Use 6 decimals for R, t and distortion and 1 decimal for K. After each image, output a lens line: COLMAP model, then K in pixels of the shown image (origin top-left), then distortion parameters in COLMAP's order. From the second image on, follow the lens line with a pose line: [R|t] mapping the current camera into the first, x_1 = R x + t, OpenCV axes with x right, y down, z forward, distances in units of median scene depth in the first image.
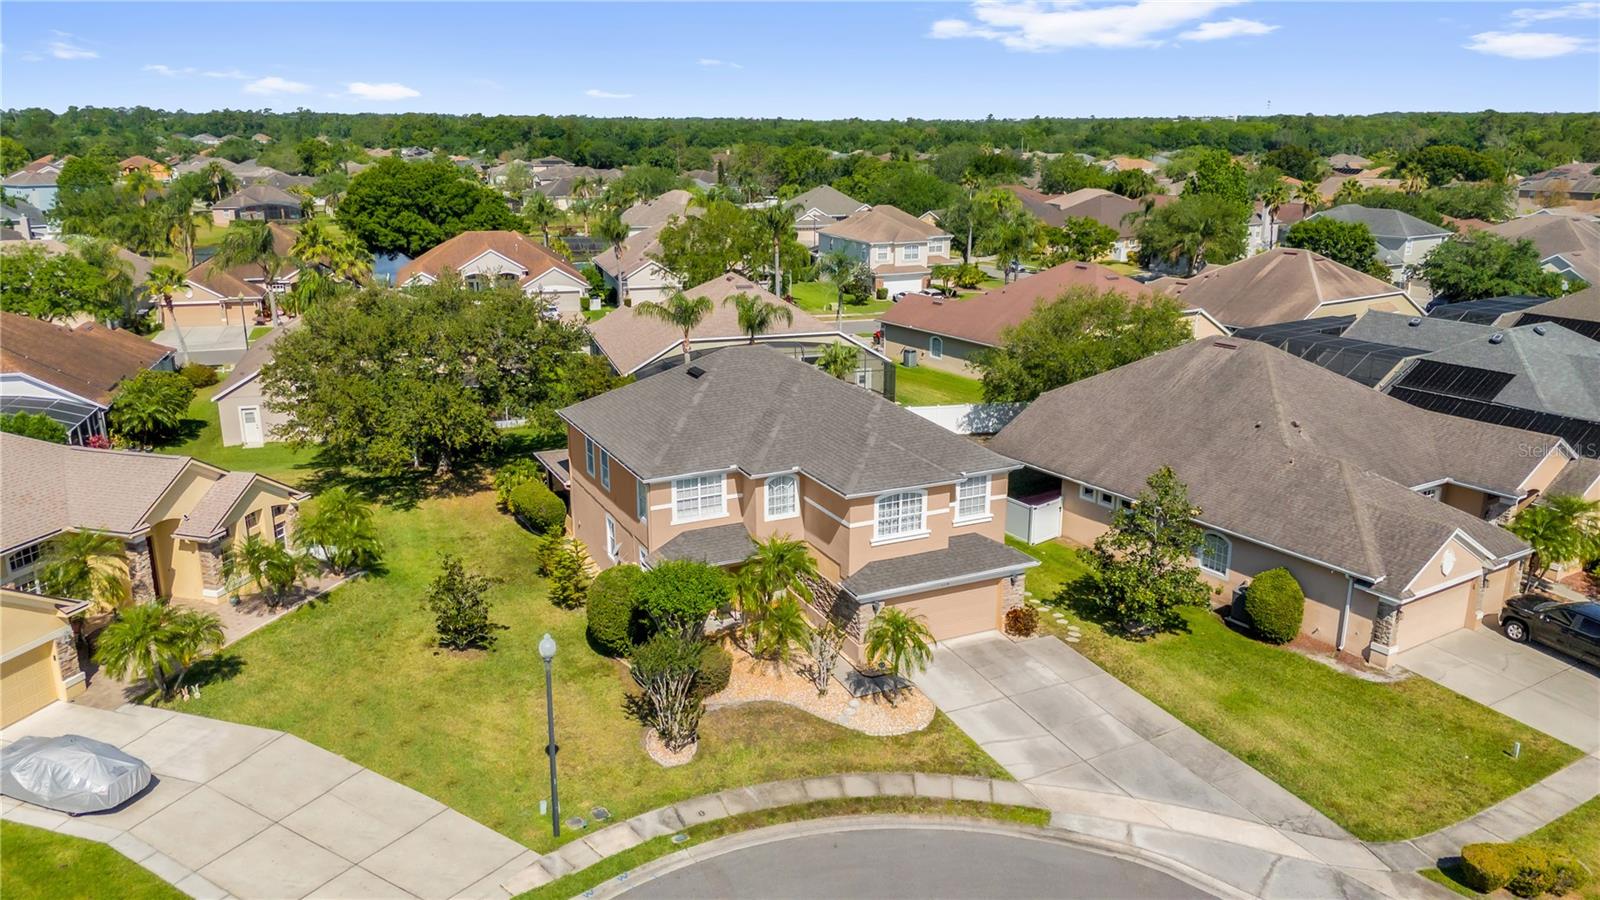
lens RADIAL K [[1162.5, 0, 800.9], [0, 1162.5, 475.8], [0, 0, 1]] dist [0.002132, 0.000393]
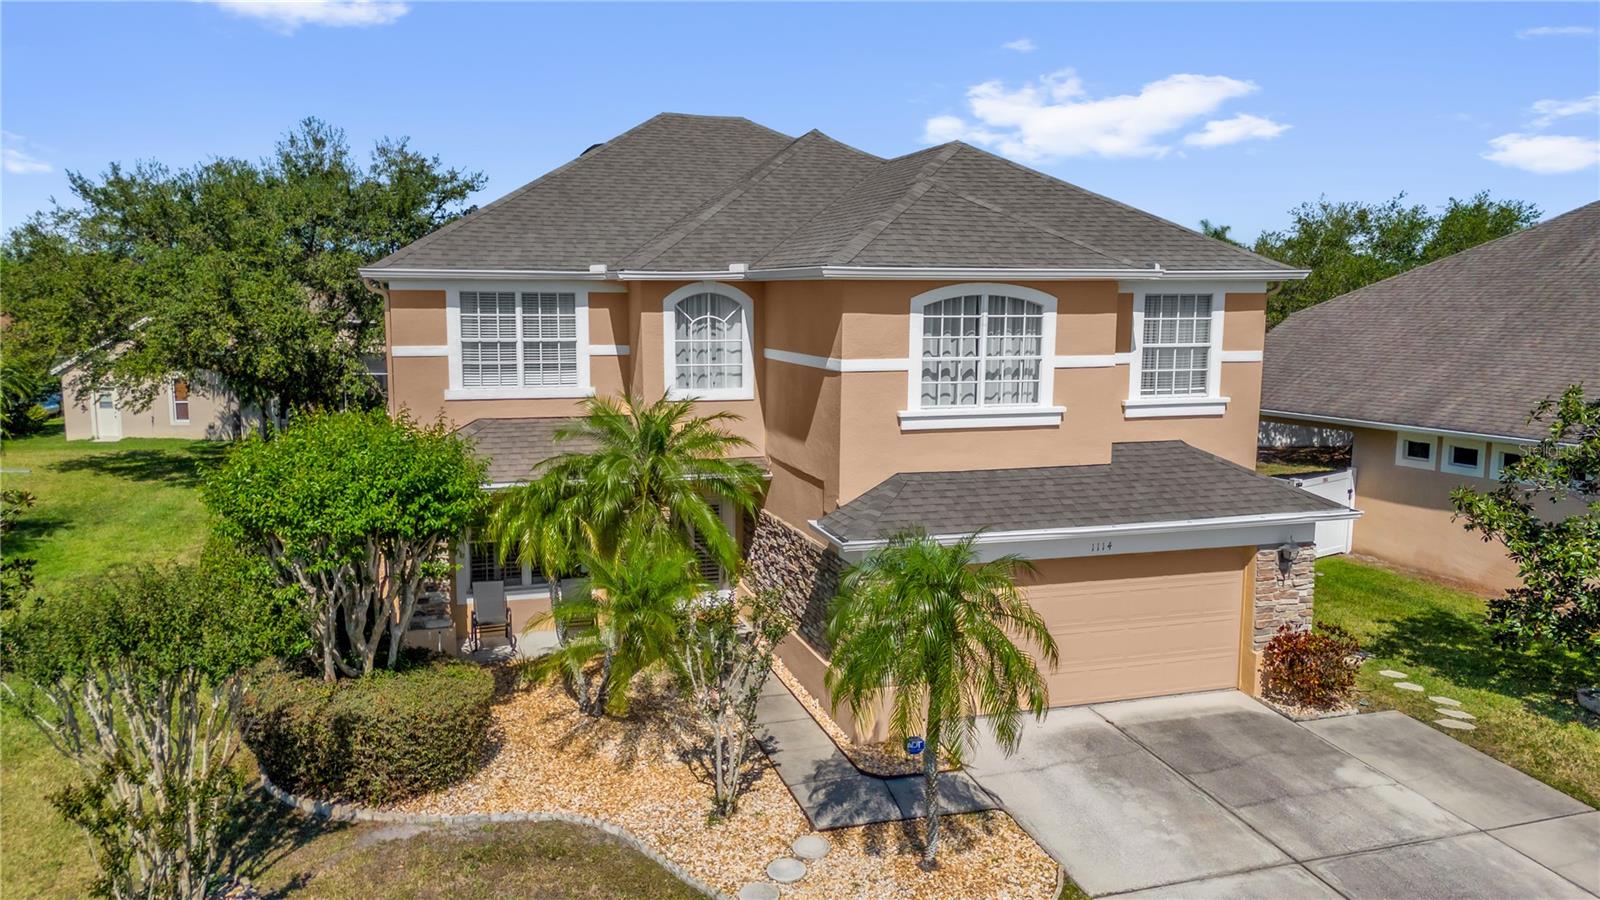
lens RADIAL K [[1162.5, 0, 800.9], [0, 1162.5, 475.8], [0, 0, 1]] dist [0.002132, 0.000393]
pose [[0.989189, 0.024307, -0.144620, 0.079835], [-0.045103, 0.988794, -0.142310, 0.125944], [0.139540, 0.147295, 0.979200, 0.601812]]
